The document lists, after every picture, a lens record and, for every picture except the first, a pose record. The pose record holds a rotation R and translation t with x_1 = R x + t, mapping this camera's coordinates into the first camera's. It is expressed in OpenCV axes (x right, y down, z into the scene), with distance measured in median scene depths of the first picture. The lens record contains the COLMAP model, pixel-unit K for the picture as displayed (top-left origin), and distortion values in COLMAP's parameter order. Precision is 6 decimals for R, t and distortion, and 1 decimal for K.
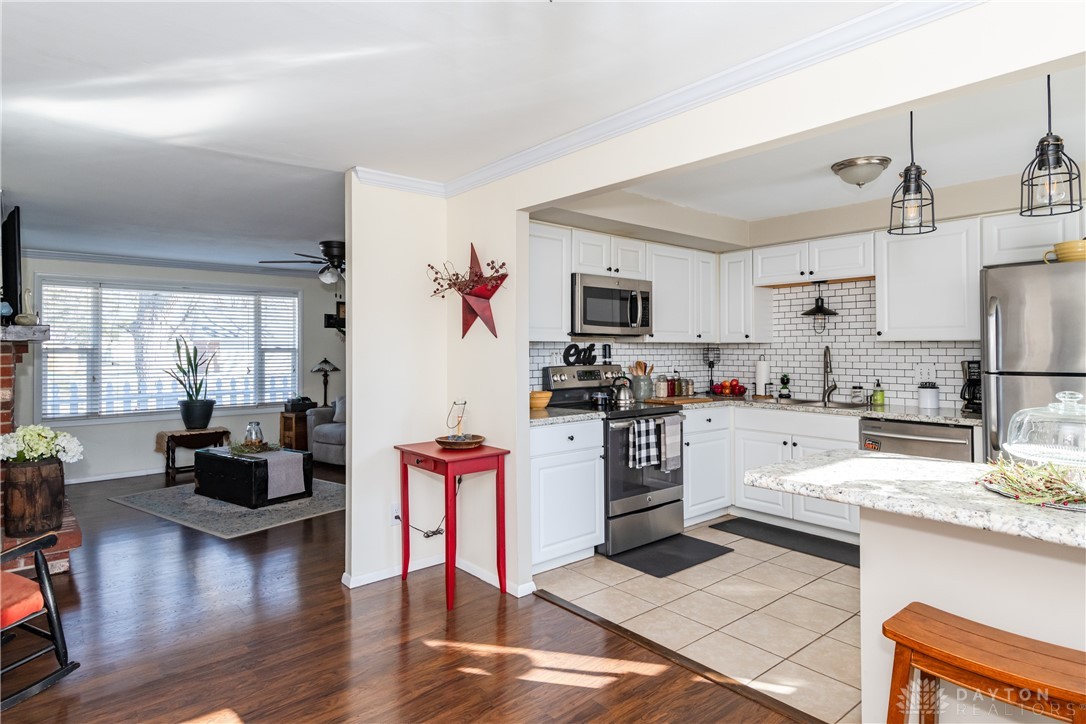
lens RADIAL K [[618.3, 0, 541.4], [0, 618.3, 353.4], [0, 0, 1]] dist [0.028595, 0.000610]
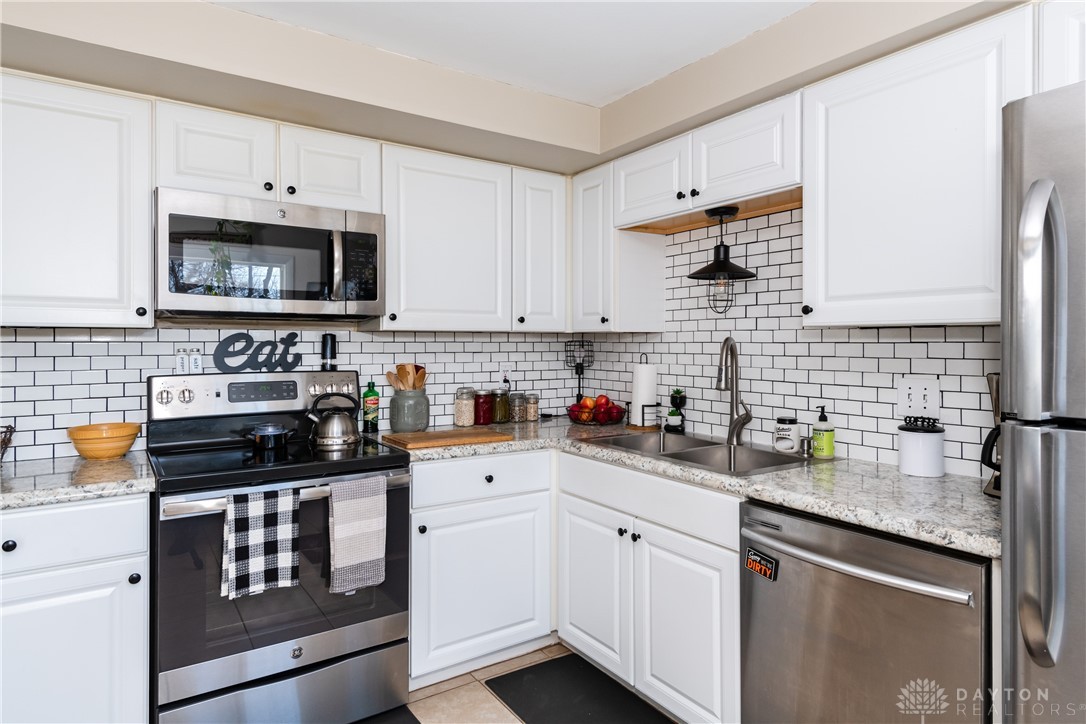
lens RADIAL K [[618.3, 0, 547.1], [0, 618.3, 355.8], [0, 0, 1]] dist [0.028595, 0.000610]
pose [[0.991524, 0.005477, -0.129812, 0.398696], [-0.003168, 0.999833, 0.017982, -0.006015], [0.129888, -0.017418, 0.991376, 0.502138]]
